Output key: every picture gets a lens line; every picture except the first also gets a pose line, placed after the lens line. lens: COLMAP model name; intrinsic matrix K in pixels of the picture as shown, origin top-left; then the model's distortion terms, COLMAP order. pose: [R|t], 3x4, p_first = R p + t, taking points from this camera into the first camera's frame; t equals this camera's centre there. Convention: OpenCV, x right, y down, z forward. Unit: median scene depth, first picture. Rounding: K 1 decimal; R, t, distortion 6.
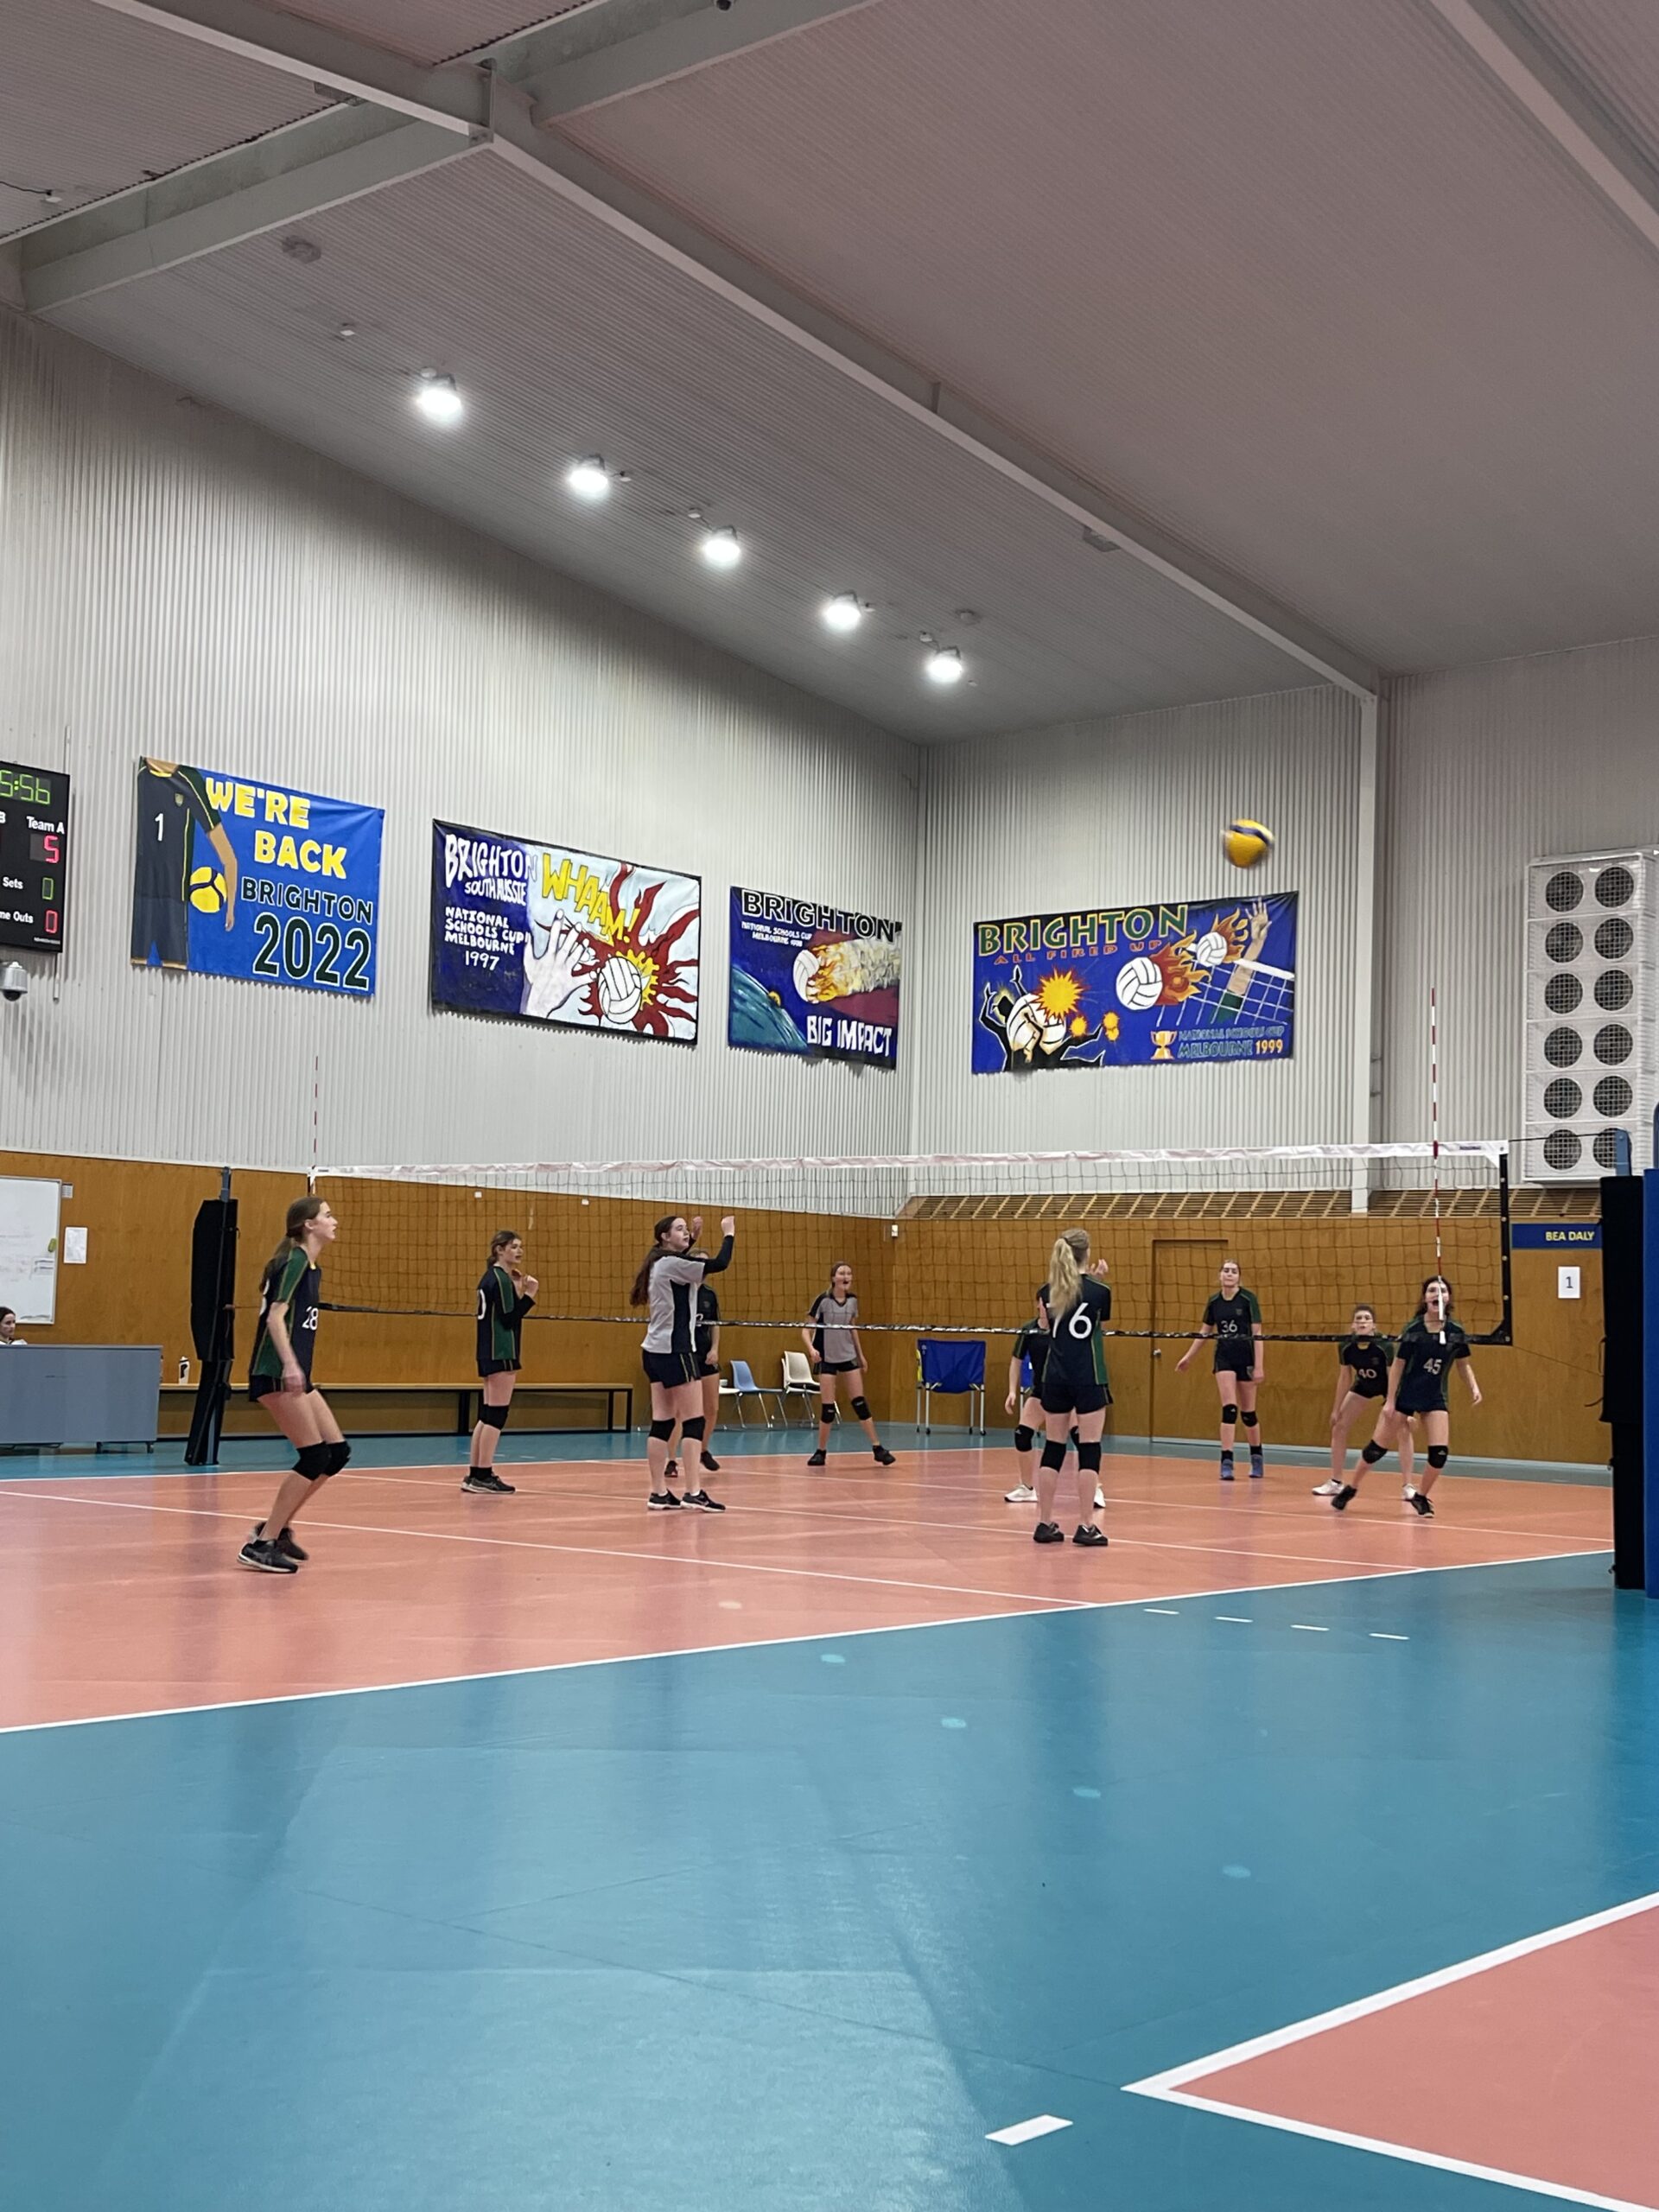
lens RADIAL K [[2590.8, 0, 828.1], [0, 2590.8, 1115.2], [0, 0, 1]] dist [0.043412, 0.000000]
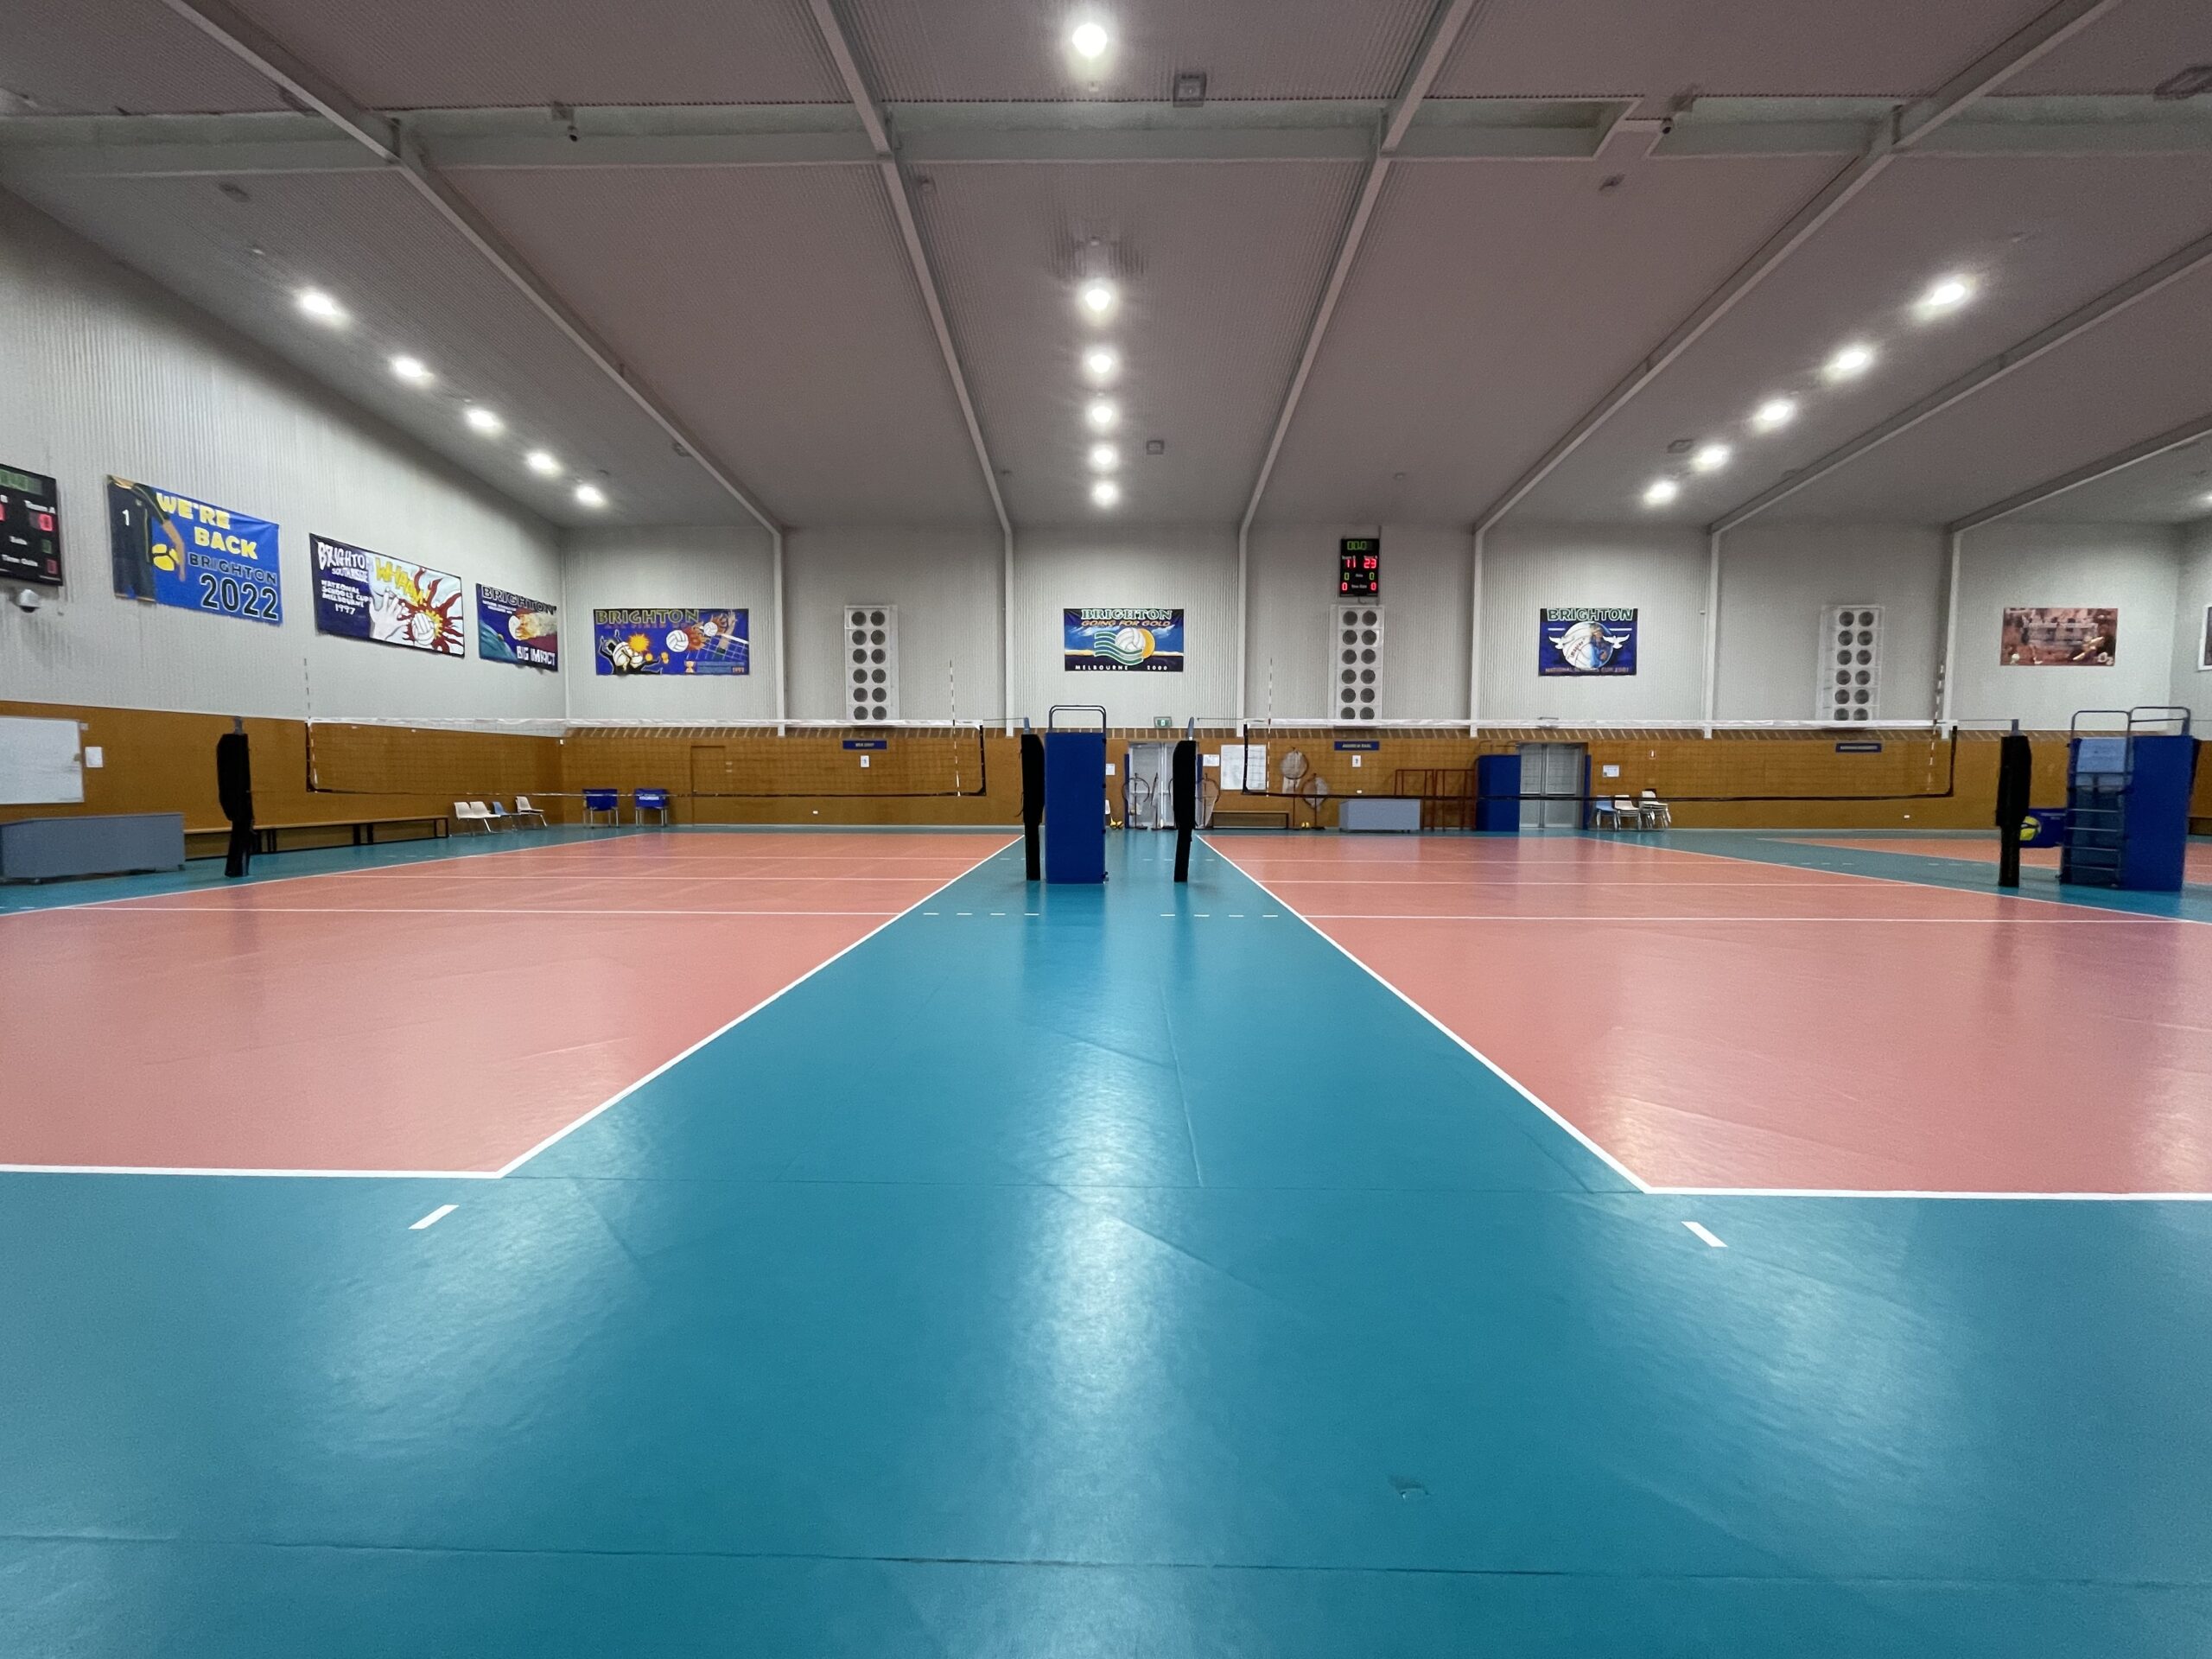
lens RADIAL K [[887.0, 0, 1118.1], [0, 887.0, 826.6], [0, 0, 1]] dist [-0.003688, 0.000161]
pose [[0.792995, -0.059822, 0.606284, -0.079760], [-0.029431, 0.990244, 0.136203, -0.004001], [-0.608517, -0.125852, 0.783497, 0.078735]]
